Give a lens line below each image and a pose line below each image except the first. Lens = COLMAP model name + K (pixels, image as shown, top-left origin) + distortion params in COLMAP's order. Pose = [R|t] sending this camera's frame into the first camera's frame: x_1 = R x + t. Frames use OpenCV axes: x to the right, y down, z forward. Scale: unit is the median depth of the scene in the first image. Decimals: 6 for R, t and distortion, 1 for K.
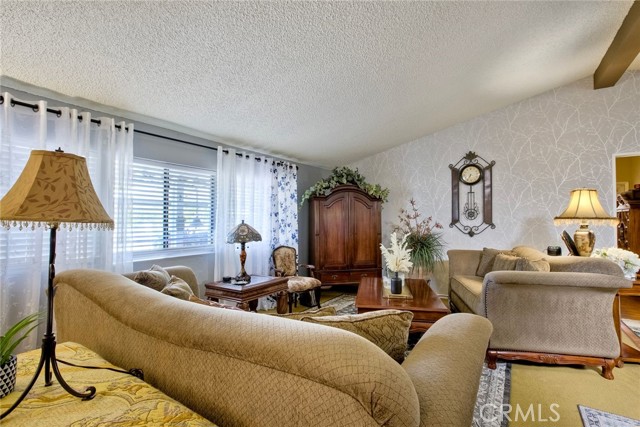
lens RADIAL K [[296.2, 0, 323.0], [0, 296.2, 209.7], [0, 0, 1]] dist [-0.017335, 0.011729]
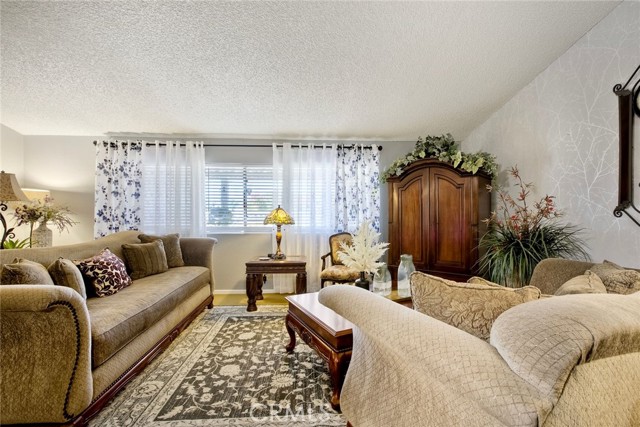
lens RADIAL K [[296.2, 0, 323.0], [0, 296.2, 209.7], [0, 0, 1]] dist [-0.017335, 0.011729]
pose [[0.602267, -0.004133, -0.798284, 0.561564], [0.025219, 0.999586, 0.013852, 0.031797], [0.797896, -0.028474, 0.602122, 0.348239]]
